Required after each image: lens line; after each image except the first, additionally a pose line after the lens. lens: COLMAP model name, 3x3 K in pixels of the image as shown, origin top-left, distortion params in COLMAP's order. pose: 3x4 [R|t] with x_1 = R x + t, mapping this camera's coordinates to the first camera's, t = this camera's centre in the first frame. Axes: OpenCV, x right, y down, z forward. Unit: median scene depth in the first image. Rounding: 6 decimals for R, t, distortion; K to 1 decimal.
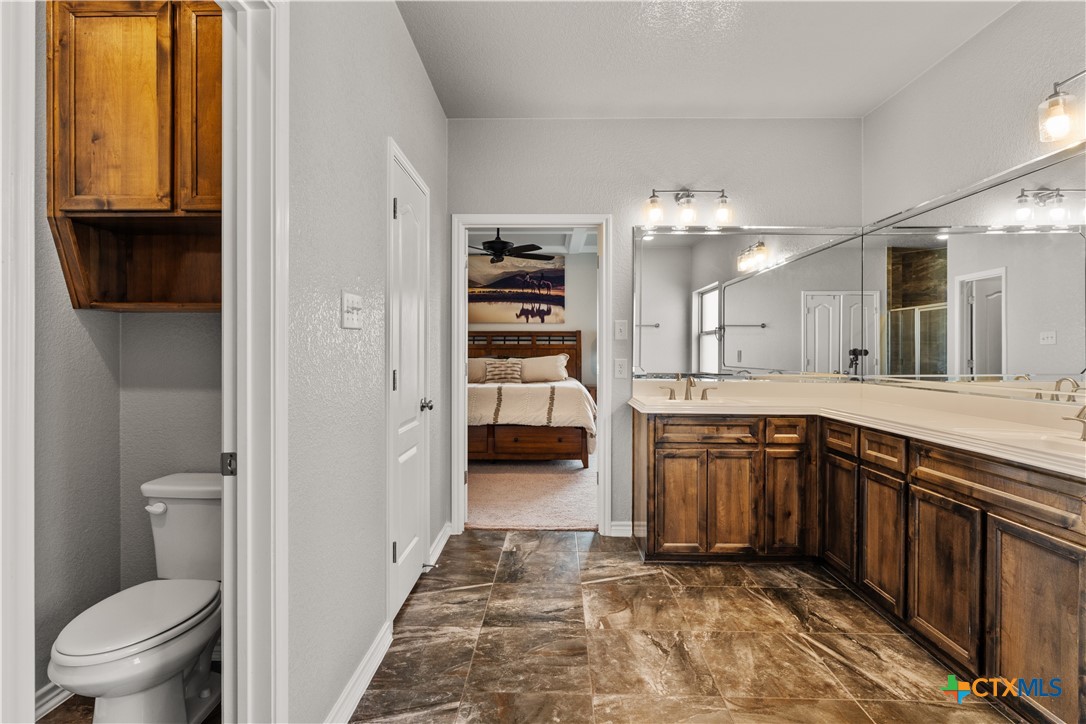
lens RADIAL K [[580.6, 0, 544.5], [0, 580.6, 353.8], [0, 0, 1]] dist [-0.000856, 0.000070]
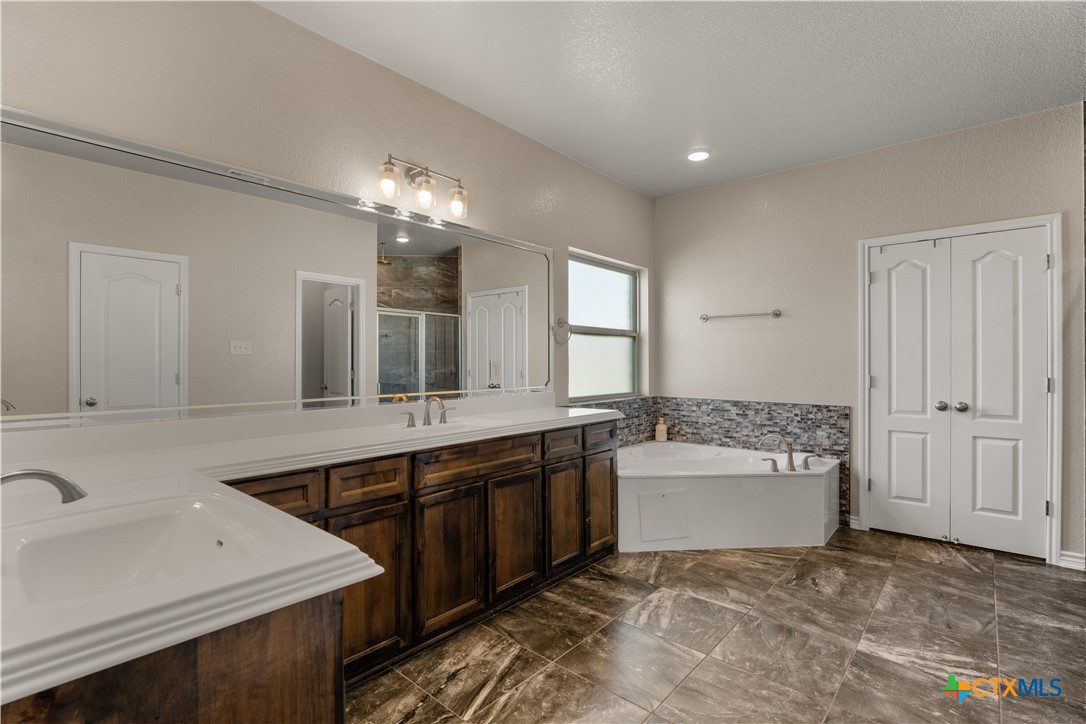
lens RADIAL K [[500.1, 0, 543.0], [0, 500.1, 362.0], [0, 0, 1]] dist [-0.003231, -0.000104]
pose [[-0.760470, -0.001107, 0.649372, -0.066588], [0.003692, 0.999975, 0.006028, -0.009628], [-0.649362, 0.006982, -0.760447, 1.135612]]
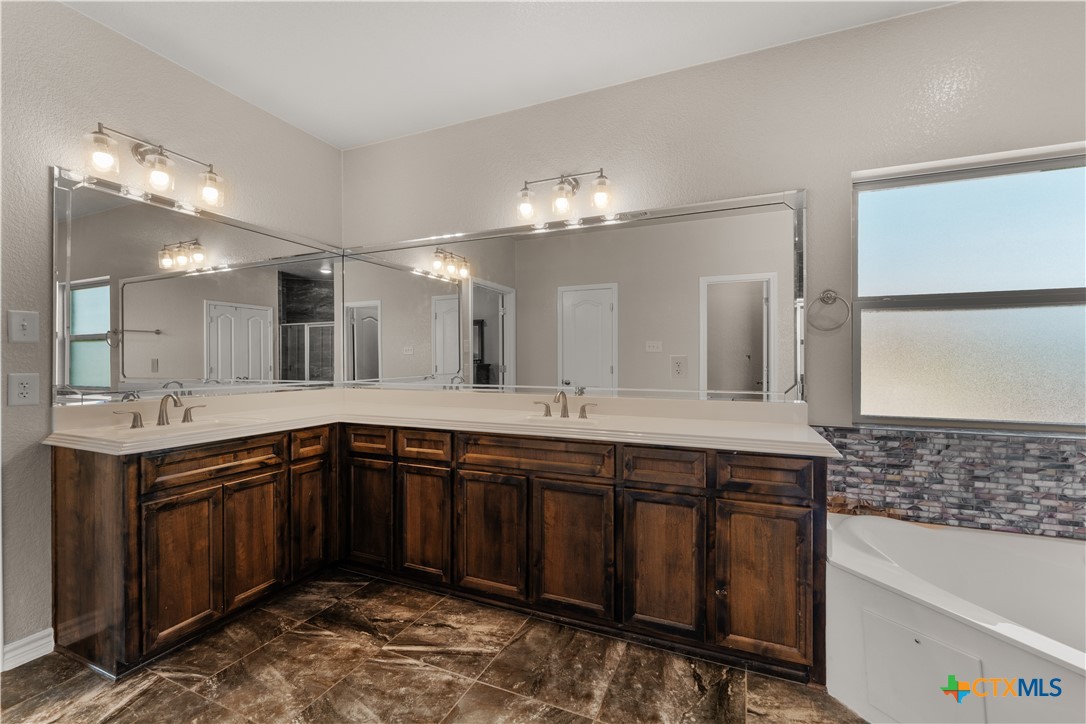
lens RADIAL K [[443.1, 0, 556.5], [0, 443.1, 360.5], [0, 0, 1]] dist [0.000152, -0.000363]
pose [[0.366451, -0.006040, 0.930418, -0.114510], [0.006203, 0.999973, 0.004048, -0.003869], [-0.930417, 0.004288, 0.366478, 0.353421]]
